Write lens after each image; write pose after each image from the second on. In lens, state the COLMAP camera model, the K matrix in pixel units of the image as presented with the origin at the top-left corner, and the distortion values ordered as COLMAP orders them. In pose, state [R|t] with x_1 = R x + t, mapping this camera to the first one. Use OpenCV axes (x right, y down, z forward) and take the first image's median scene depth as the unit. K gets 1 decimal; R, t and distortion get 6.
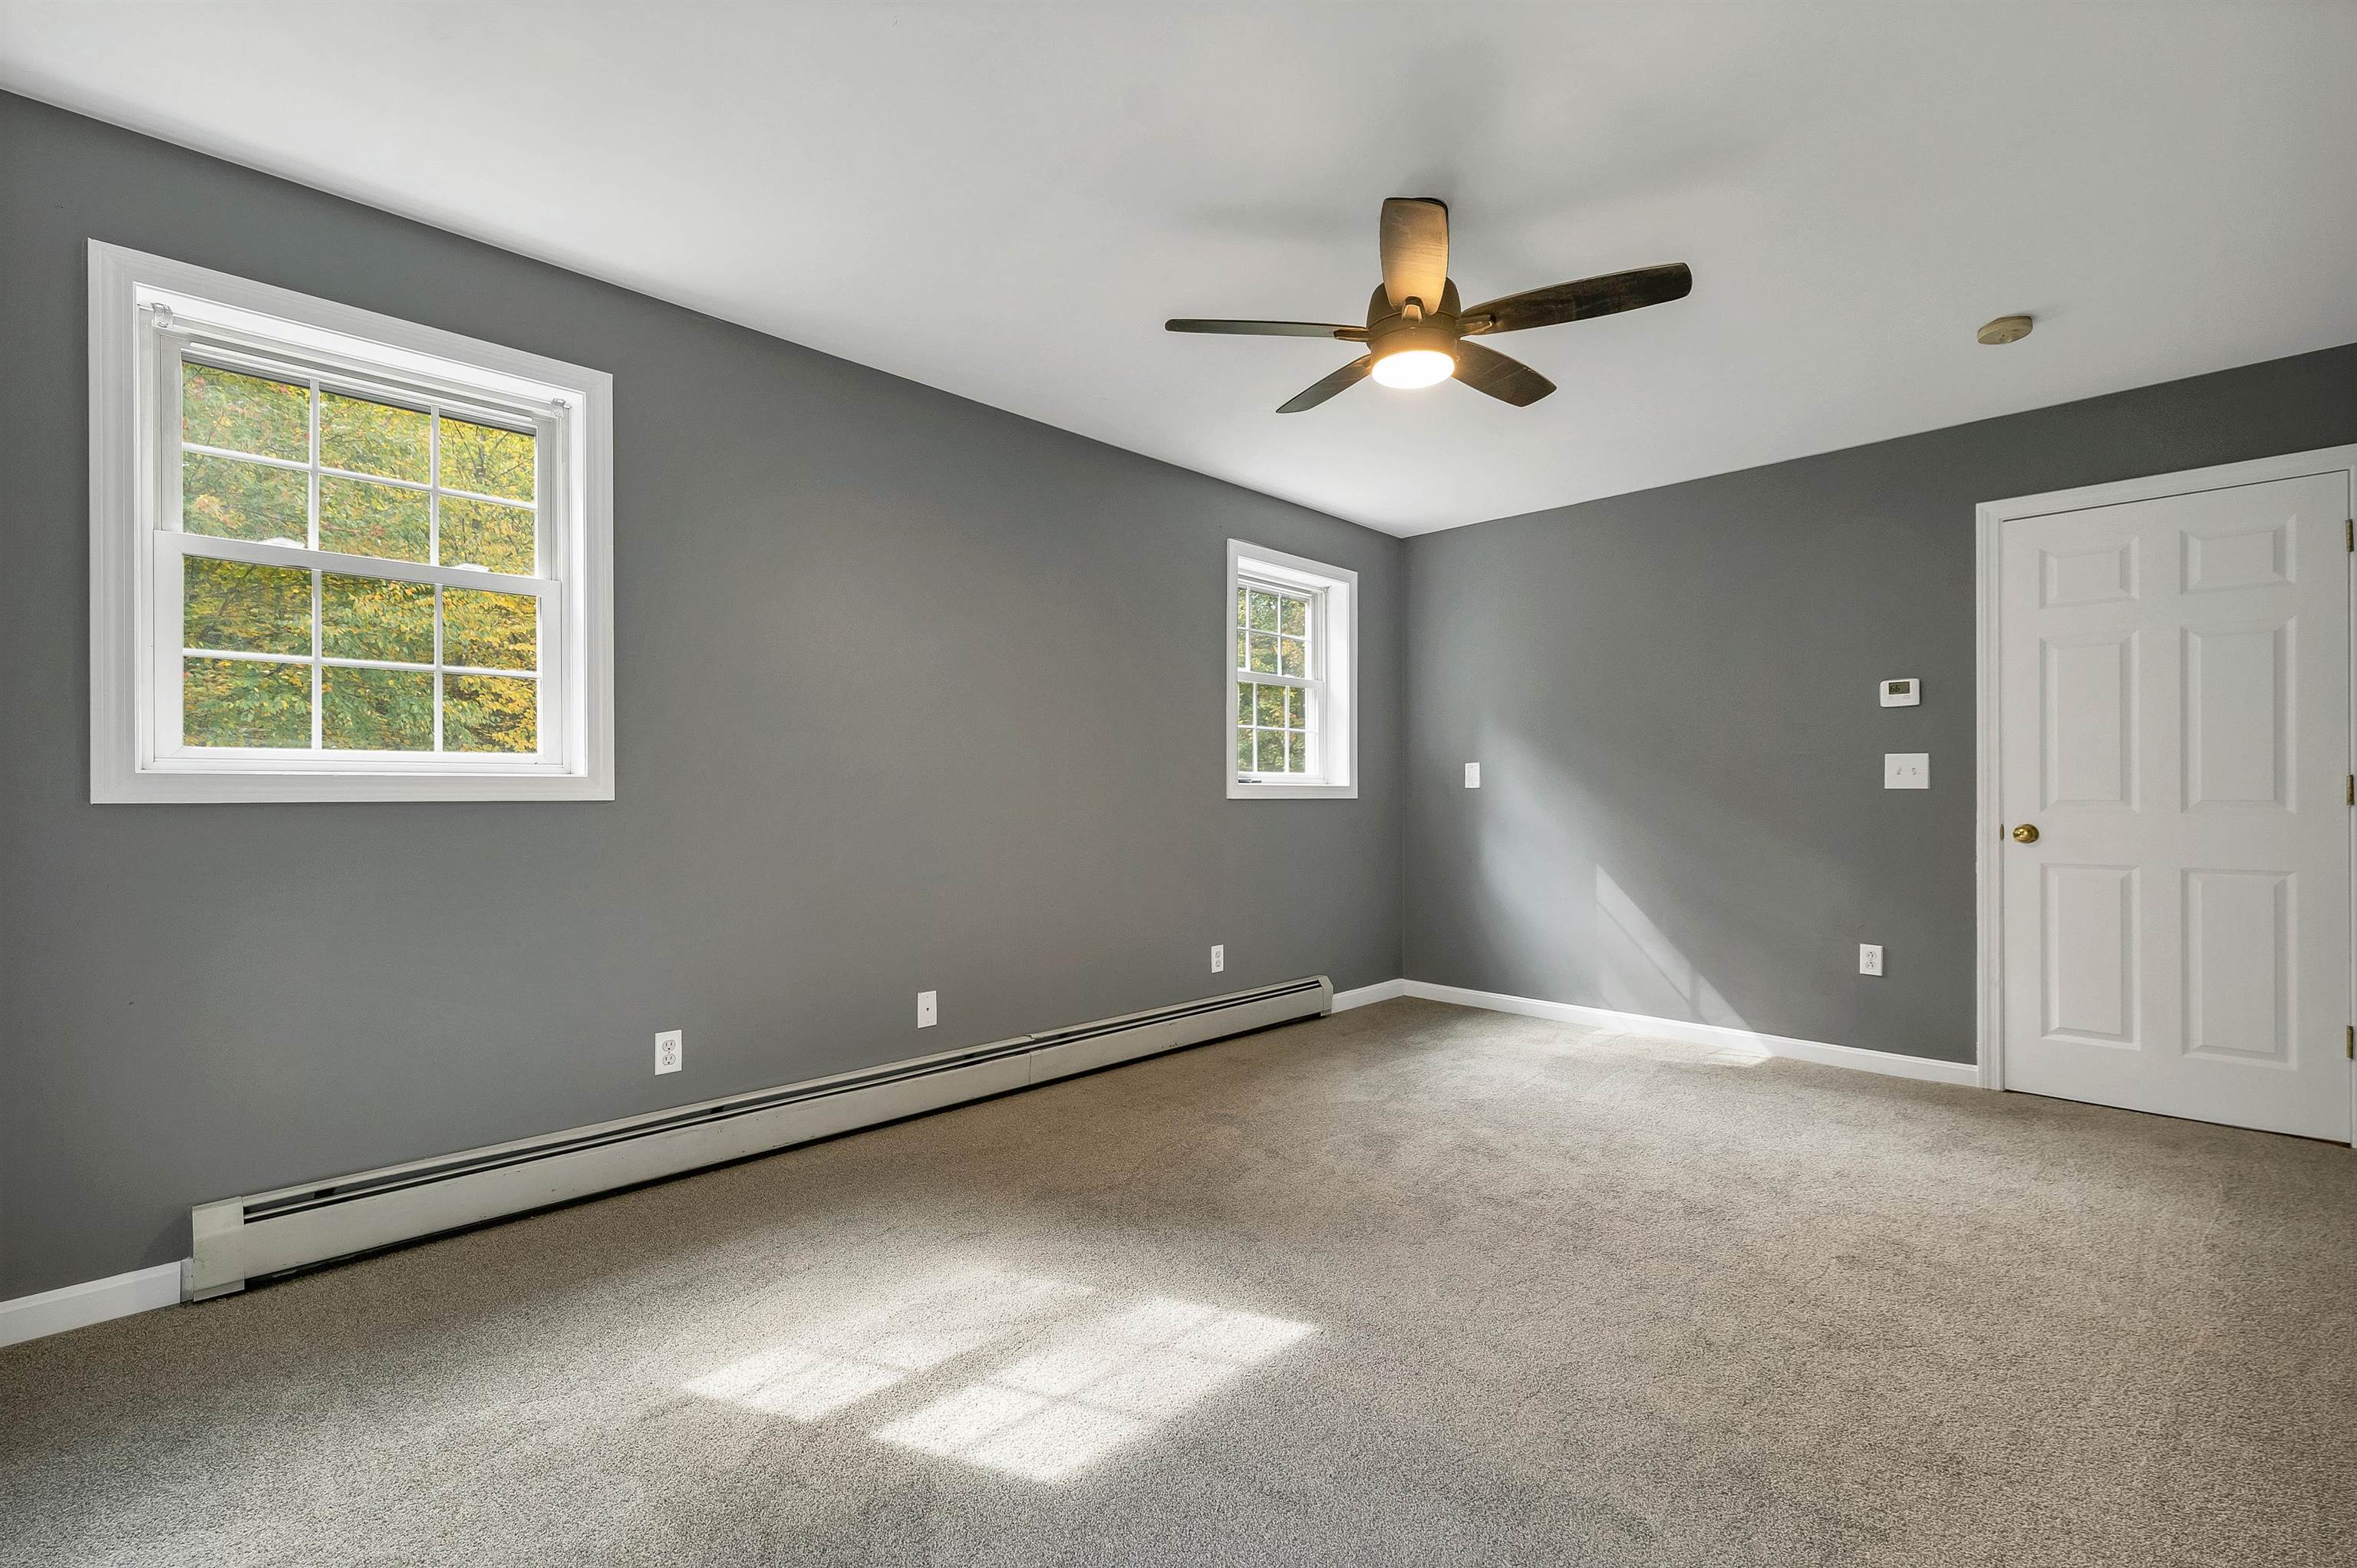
lens RADIAL K [[1015.3, 0, 1184.1], [0, 1015.3, 797.2], [0, 0, 1]] dist [0.003799, -0.000082]
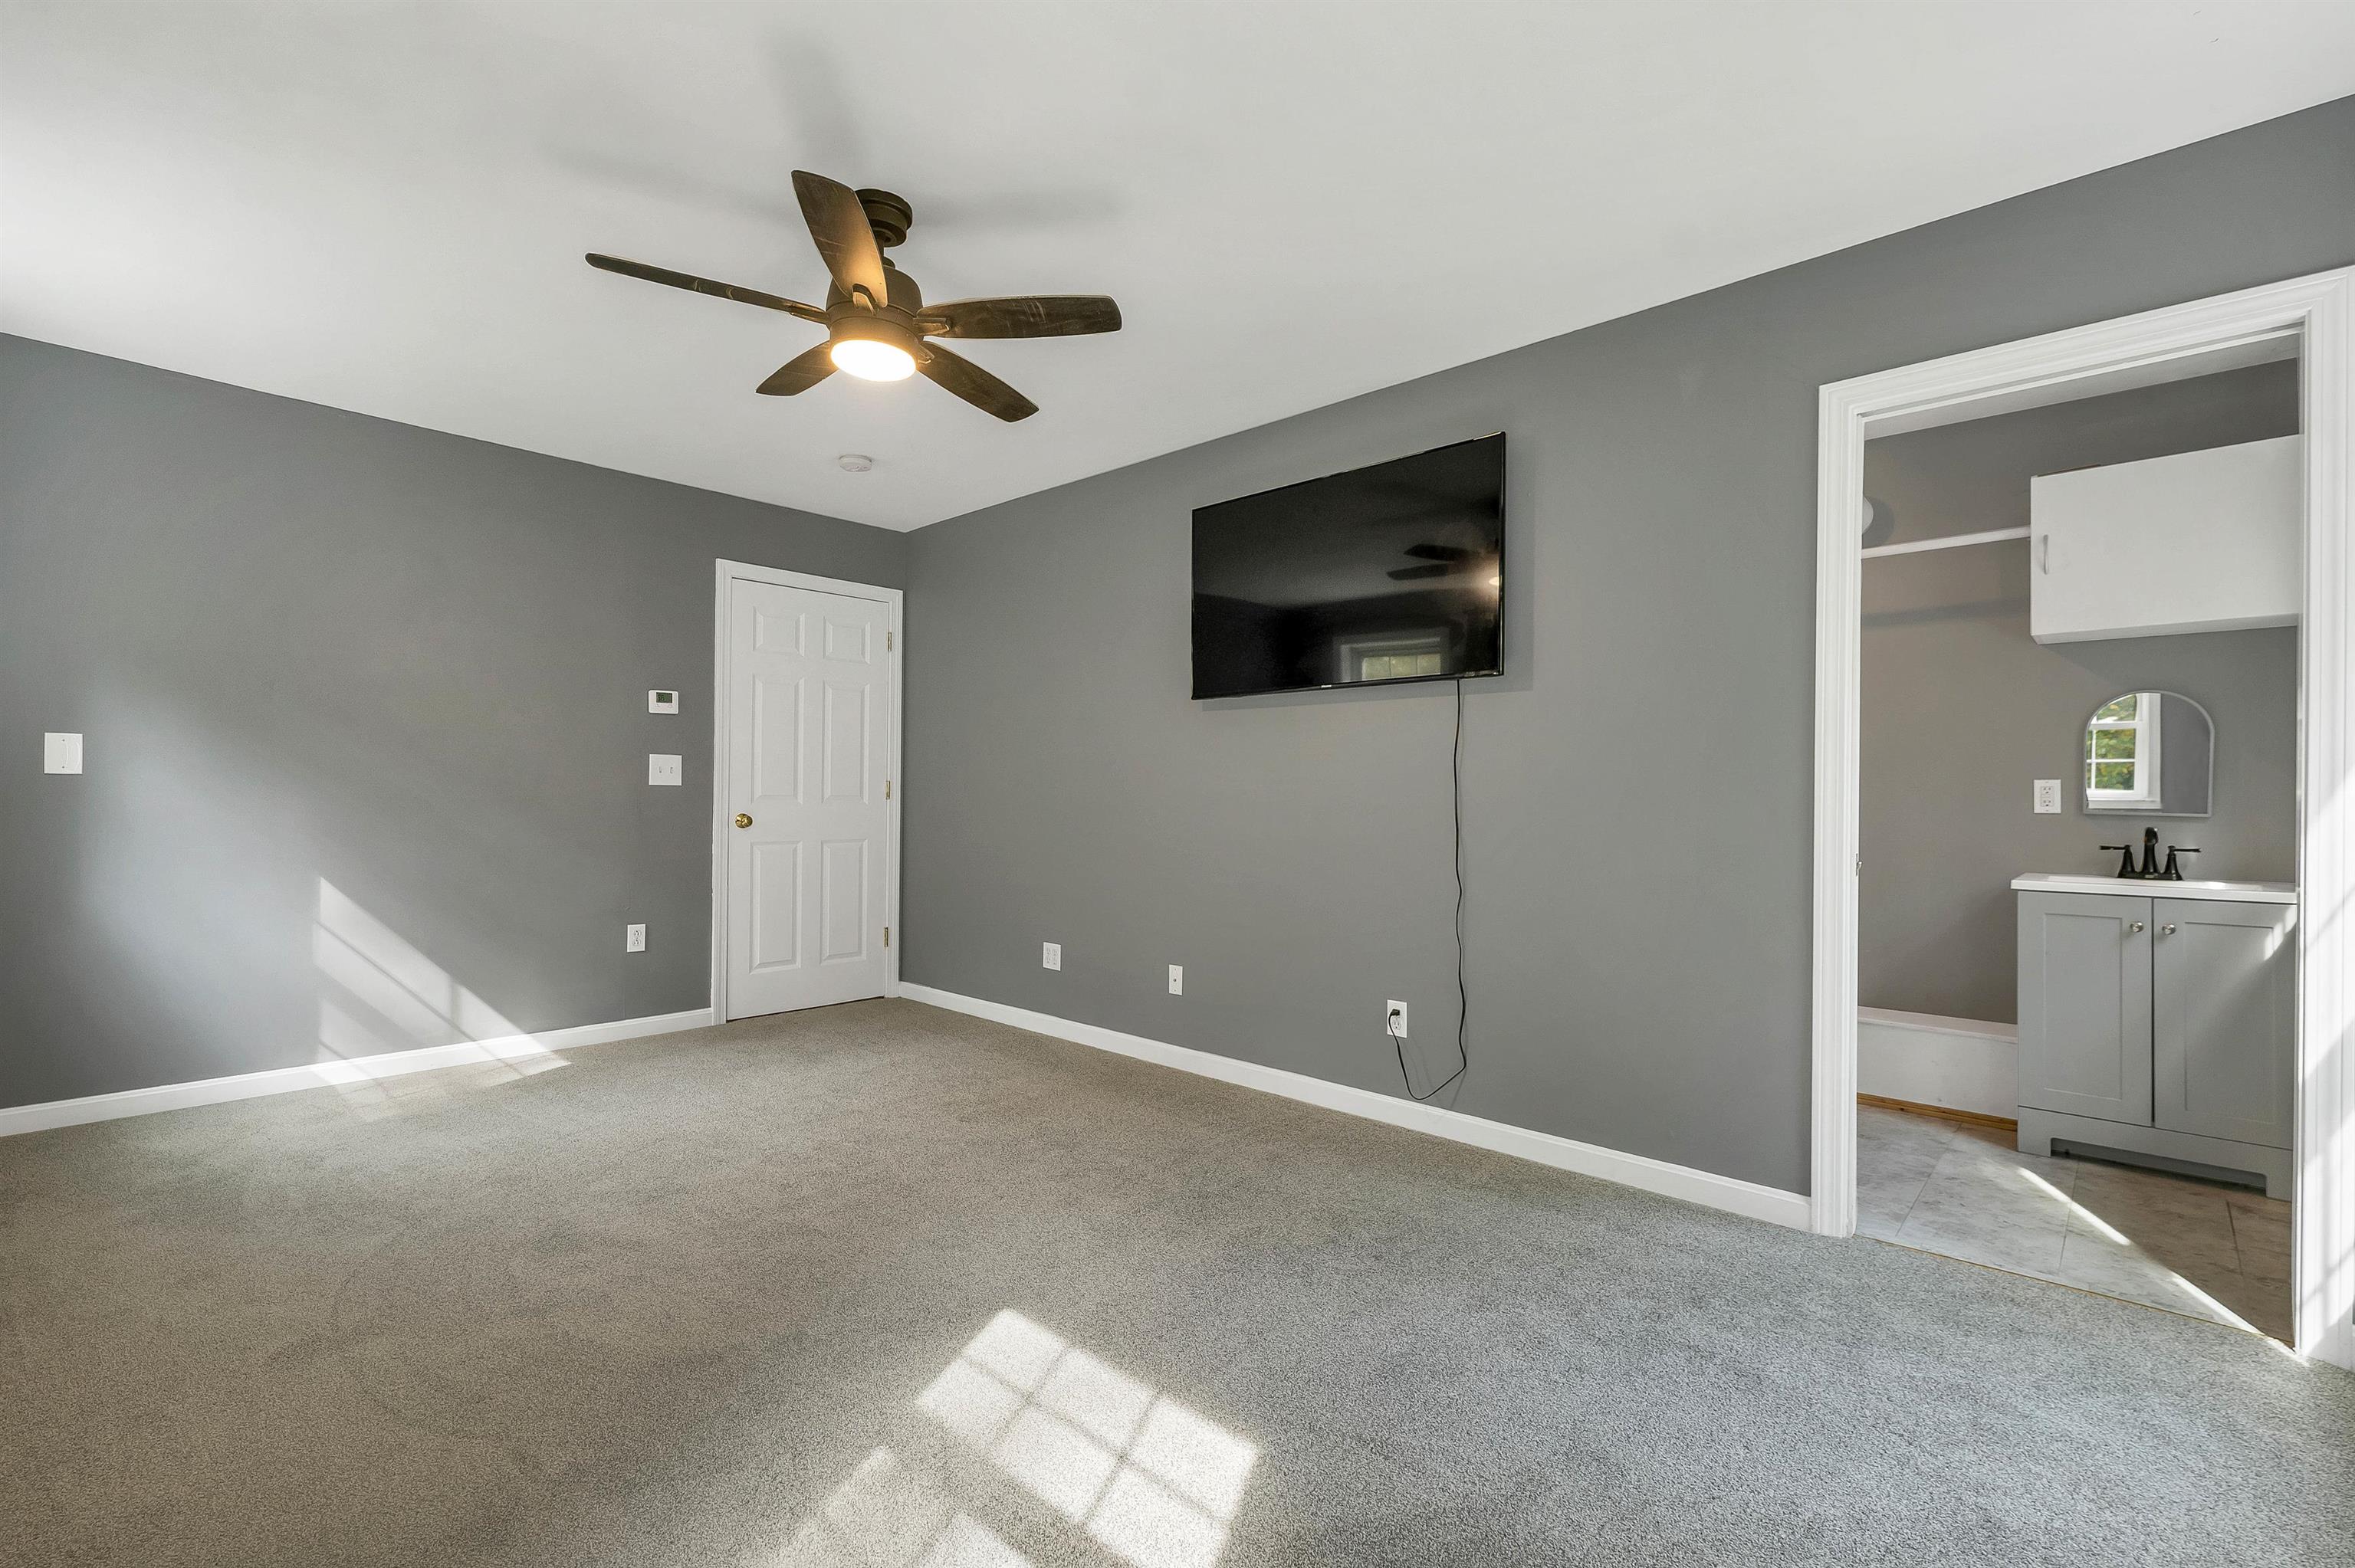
lens RADIAL K [[1014.4, 0, 1189.3], [0, 1014.4, 787.9], [0, 0, 1]] dist [0.003799, -0.000082]
pose [[-0.027840, 0.005748, 0.999596, -0.505939], [-0.007551, 0.999954, -0.005960, -0.002937], [-0.999584, -0.007714, -0.027795, 0.472310]]
